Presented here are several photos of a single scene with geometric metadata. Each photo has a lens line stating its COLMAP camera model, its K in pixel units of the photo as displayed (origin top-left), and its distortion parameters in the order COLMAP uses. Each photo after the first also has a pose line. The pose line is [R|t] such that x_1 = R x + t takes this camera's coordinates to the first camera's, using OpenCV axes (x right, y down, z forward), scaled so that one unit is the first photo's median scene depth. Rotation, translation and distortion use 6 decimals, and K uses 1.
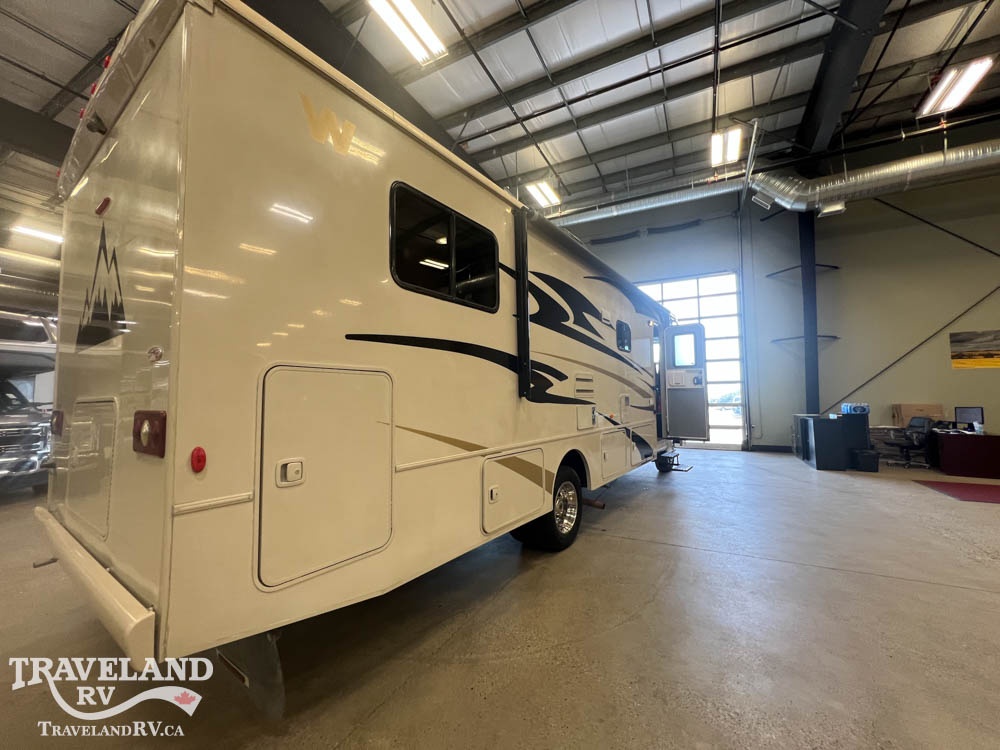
lens RADIAL K [[394.5, 0, 500.0], [0, 394.5, 375.0], [0, 0, 1]] dist [-0.008694, -0.000034]
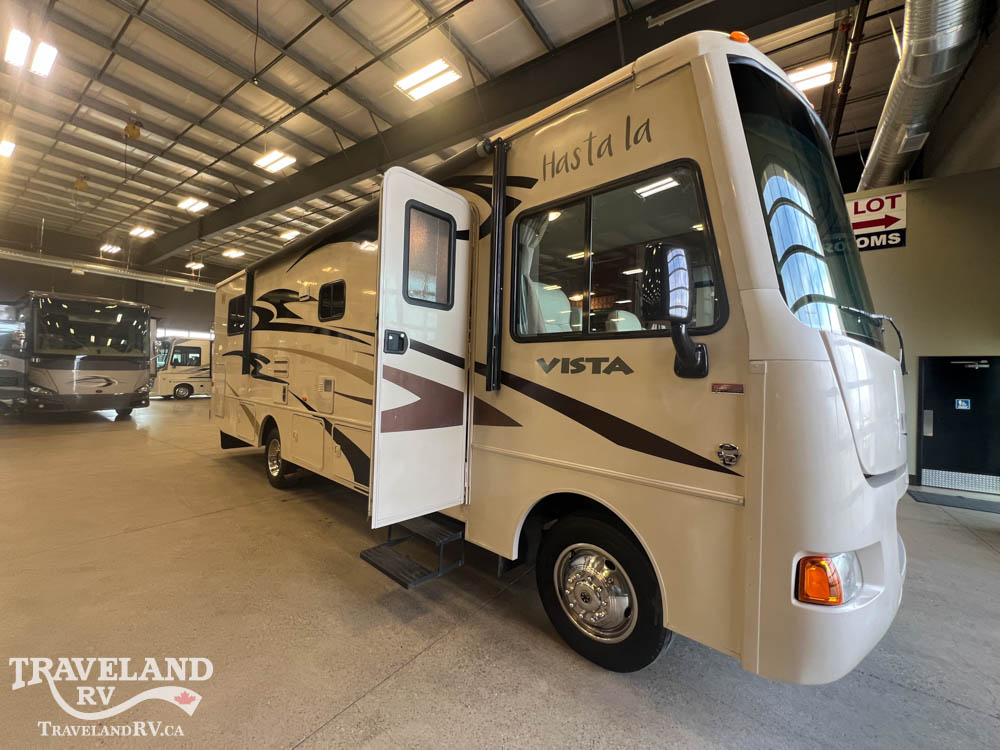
lens RADIAL K [[394.5, 0, 500.0], [0, 394.5, 375.0], [0, 0, 1]] dist [-0.008694, -0.000034]
pose [[-0.113725, 0.000552, -0.993512, 1.315960], [0.032601, 0.999463, -0.003177, 0.076184], [0.992977, -0.032751, -0.113682, 1.787219]]
